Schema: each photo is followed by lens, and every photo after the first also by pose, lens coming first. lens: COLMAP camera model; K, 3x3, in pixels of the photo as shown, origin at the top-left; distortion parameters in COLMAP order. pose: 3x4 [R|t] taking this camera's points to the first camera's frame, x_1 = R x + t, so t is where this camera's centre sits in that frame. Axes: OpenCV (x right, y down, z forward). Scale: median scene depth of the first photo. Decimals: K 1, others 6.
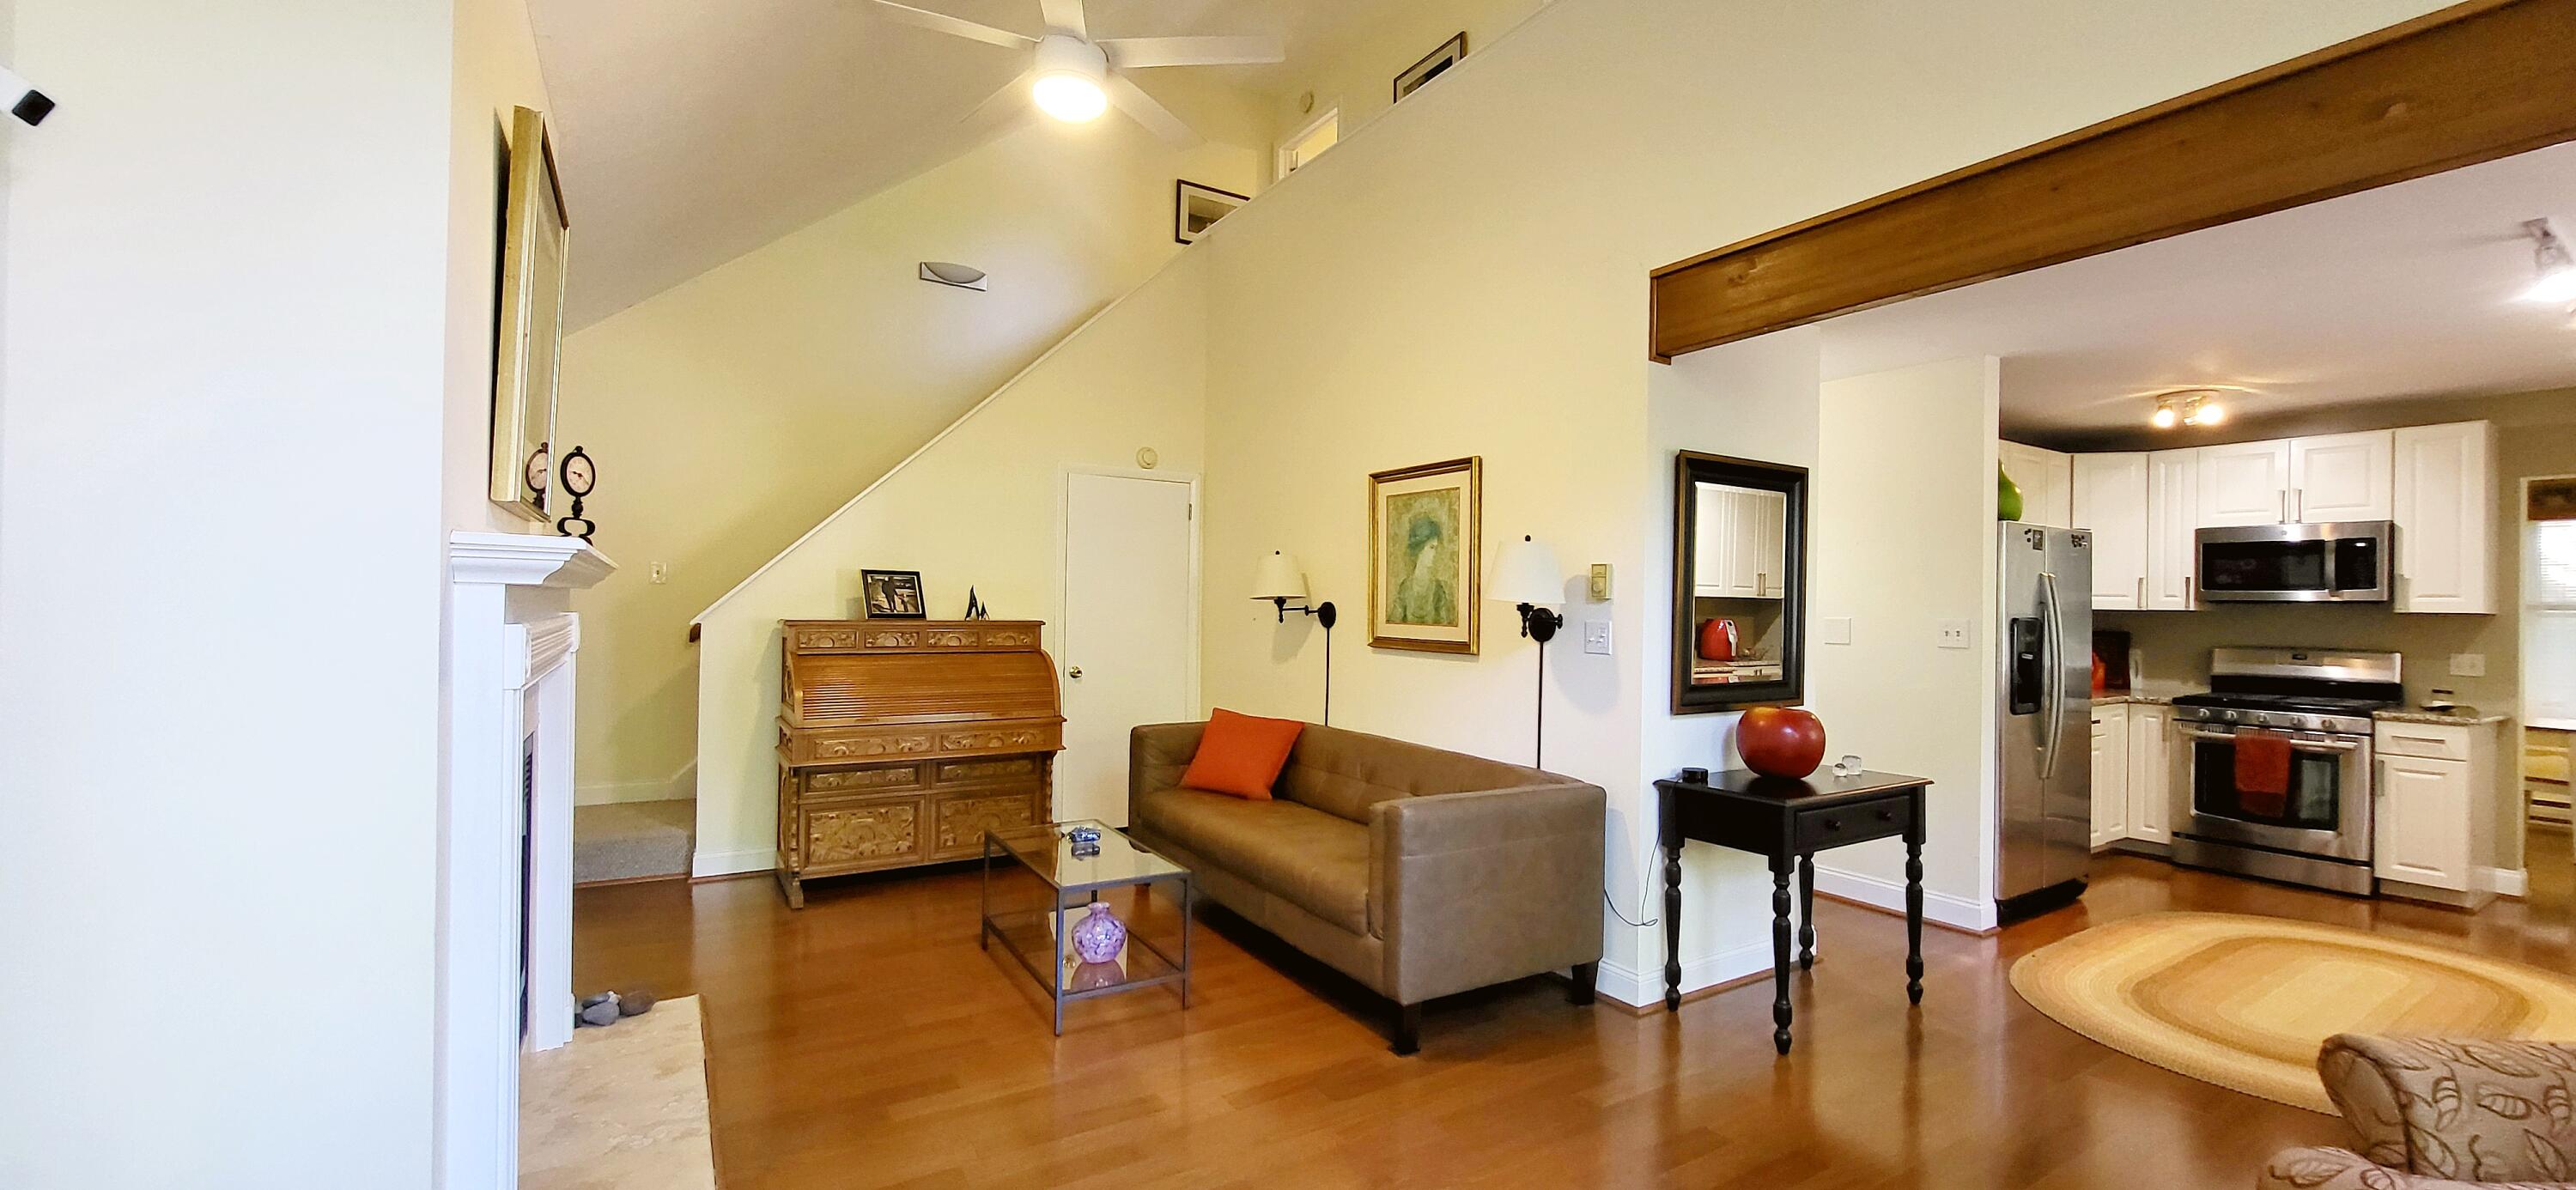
lens RADIAL K [[1021.4, 0, 1305.1], [0, 1021.4, 598.1], [0, 0, 1]] dist [-0.000999, -0.001423]
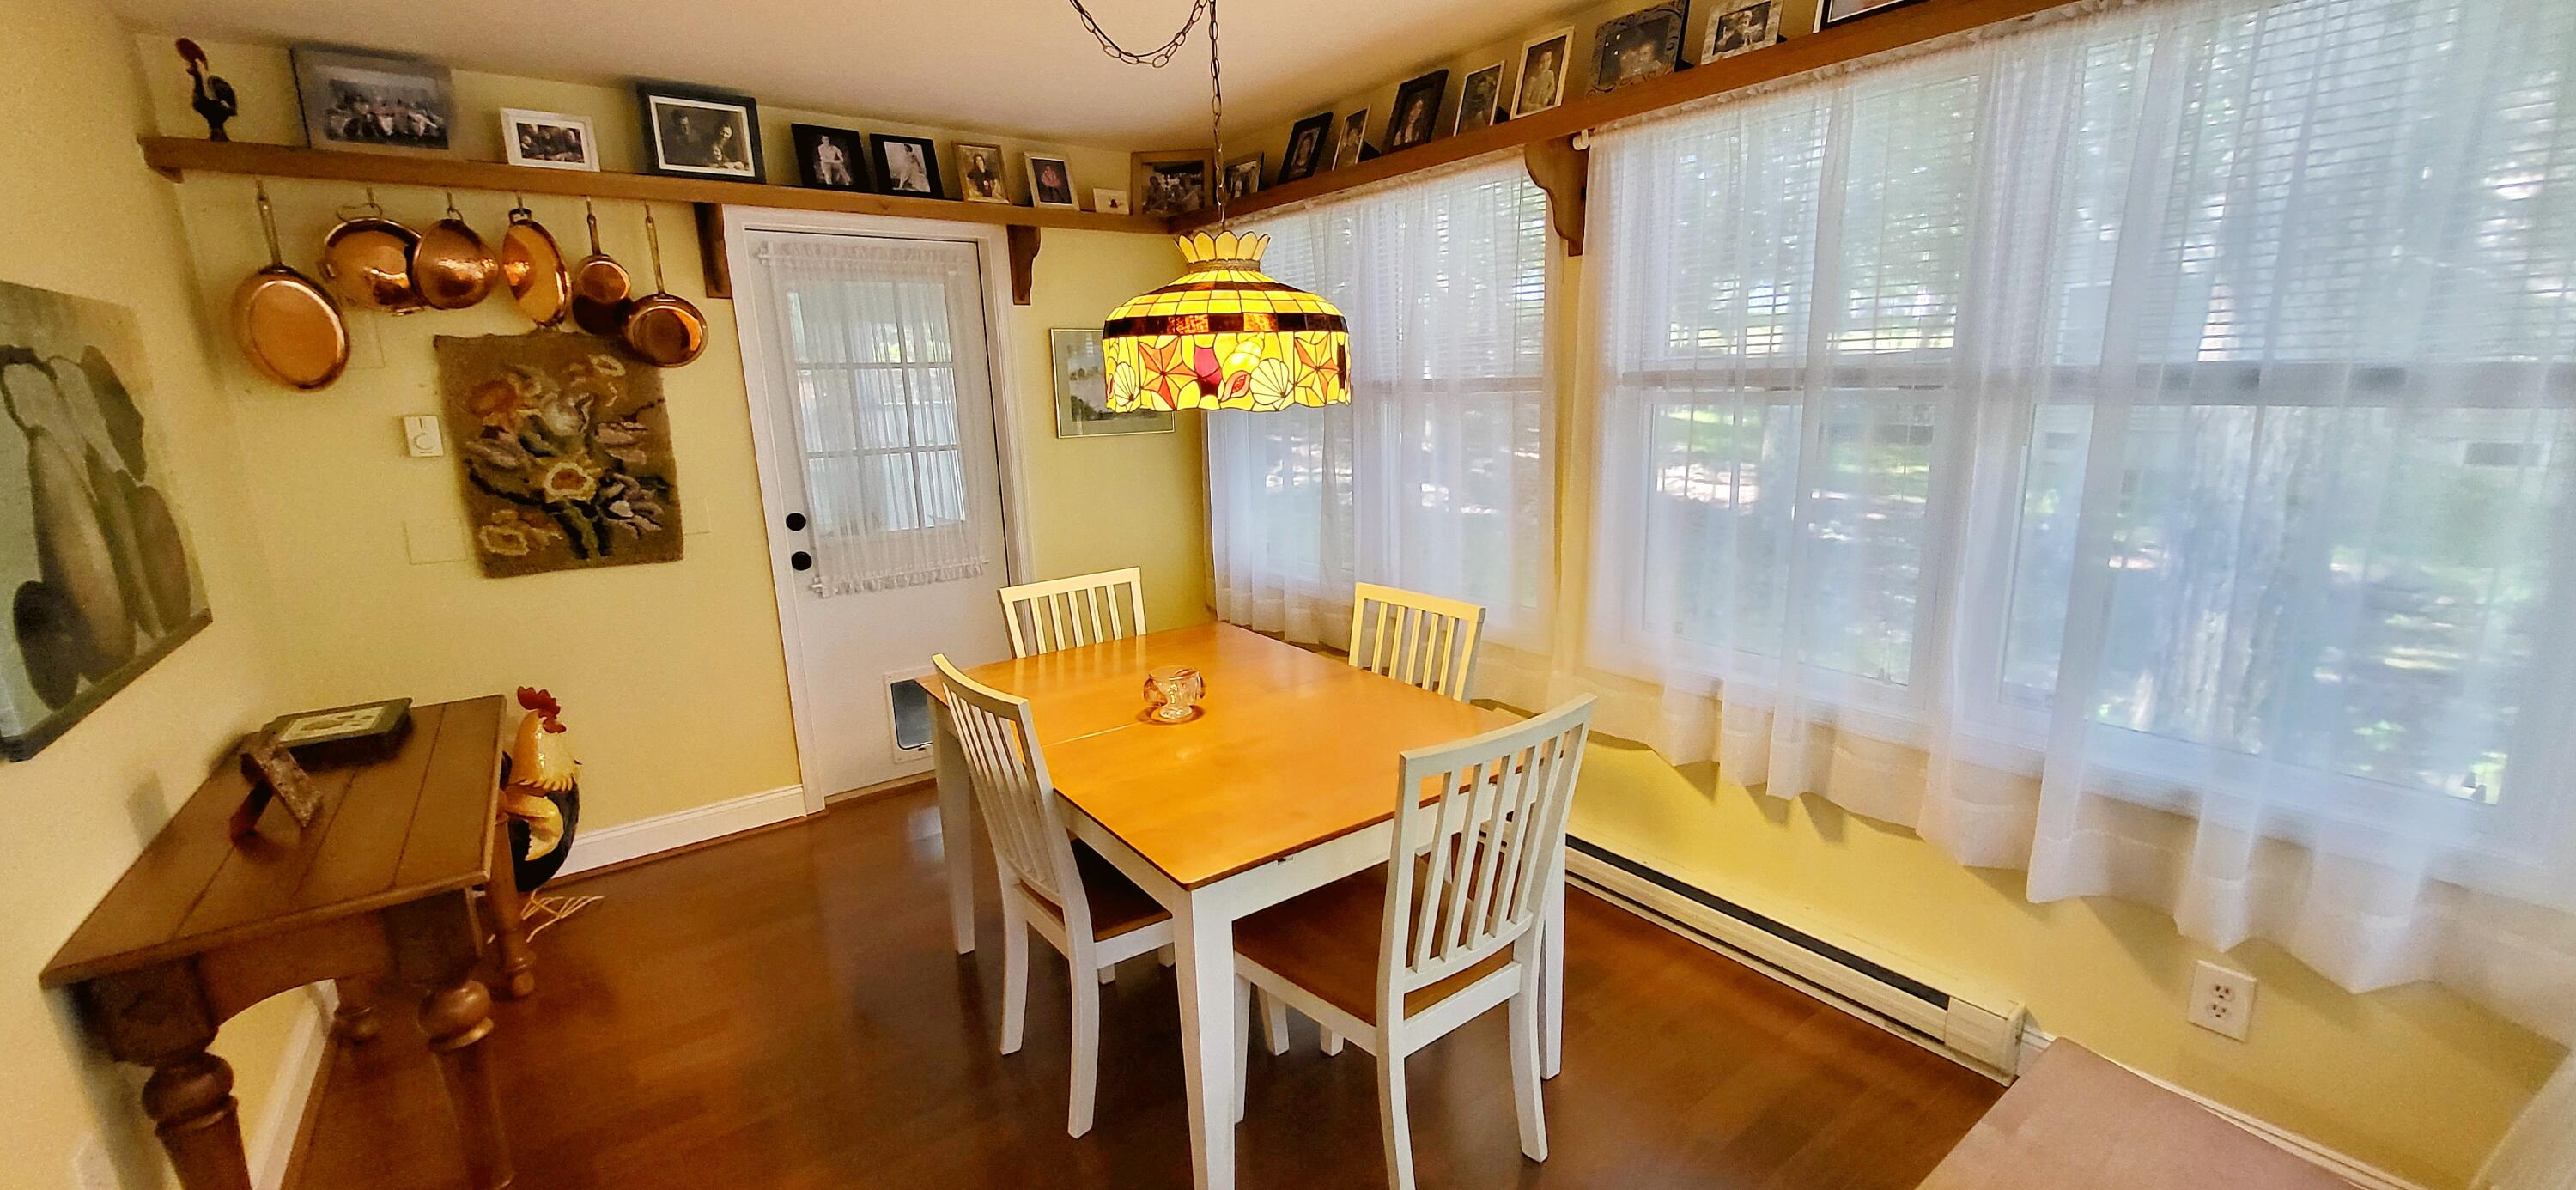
lens RADIAL K [[1021.4, 0, 1309.6], [0, 1021.4, 600.2], [0, 0, 1]] dist [-0.000999, -0.001423]
pose [[0.995822, -0.061184, 0.067794, 1.498076], [0.044768, 0.974121, 0.221548, -0.000168], [-0.079595, -0.217587, 0.972790, 0.880291]]
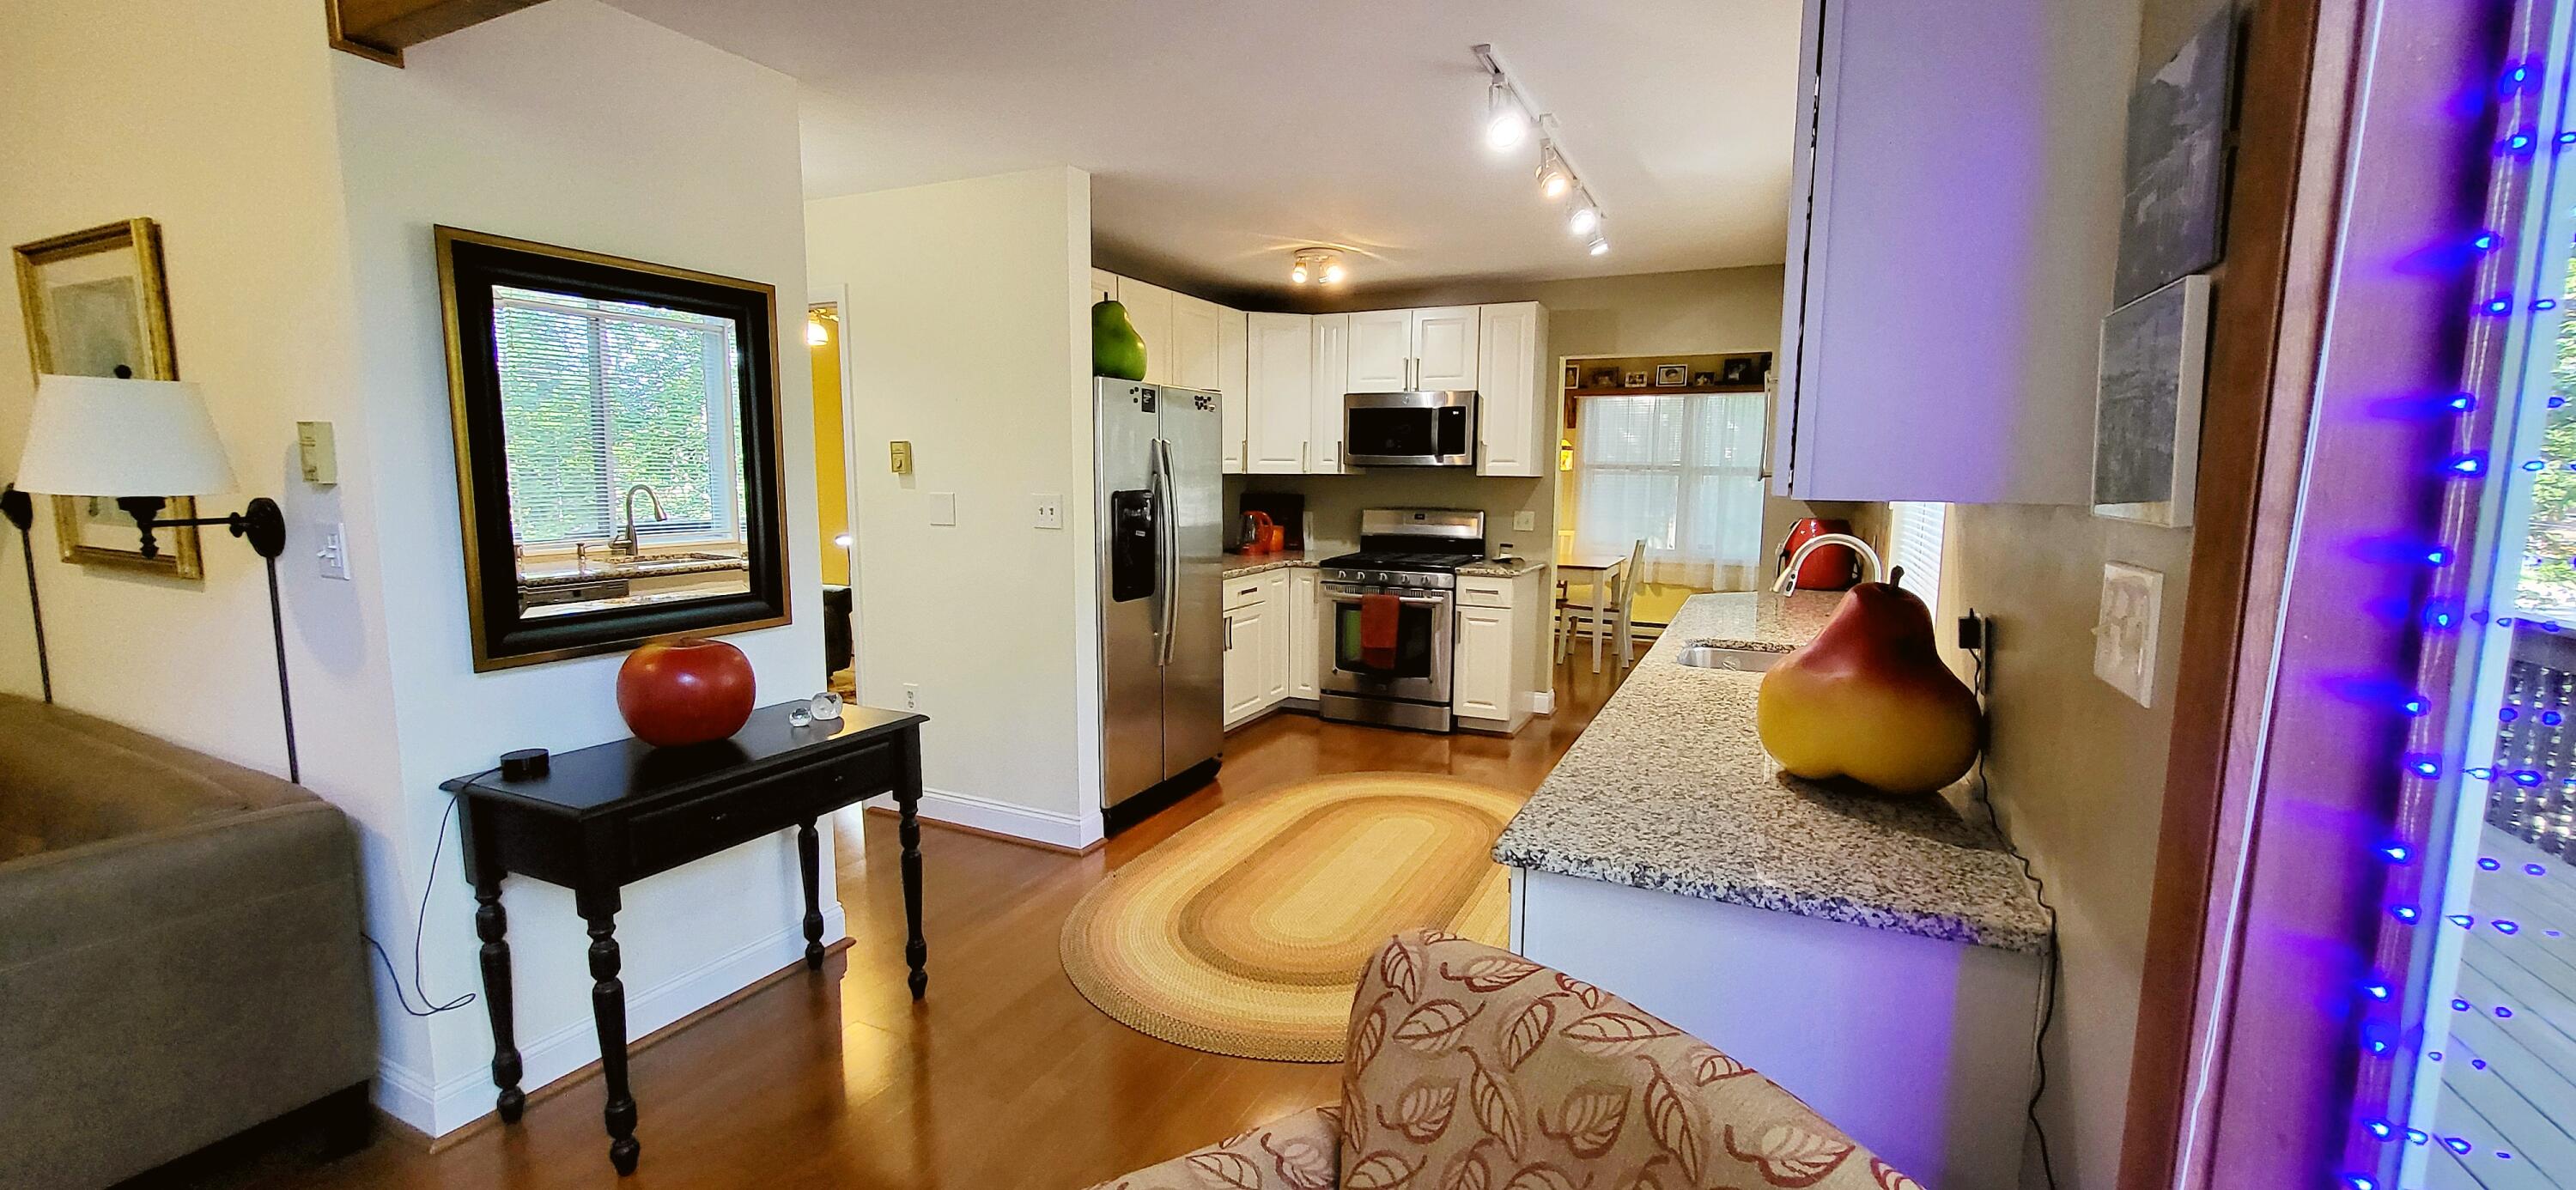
lens RADIAL K [[1021.4, 0, 1306.5], [0, 1021.4, 597.3], [0, 0, 1]] dist [-0.000999, -0.001423]
pose [[0.846451, -0.075771, 0.527047, 0.335344], [0.001360, 0.990128, 0.140161, -0.011608], [-0.532464, -0.117922, 0.838198, 0.161747]]
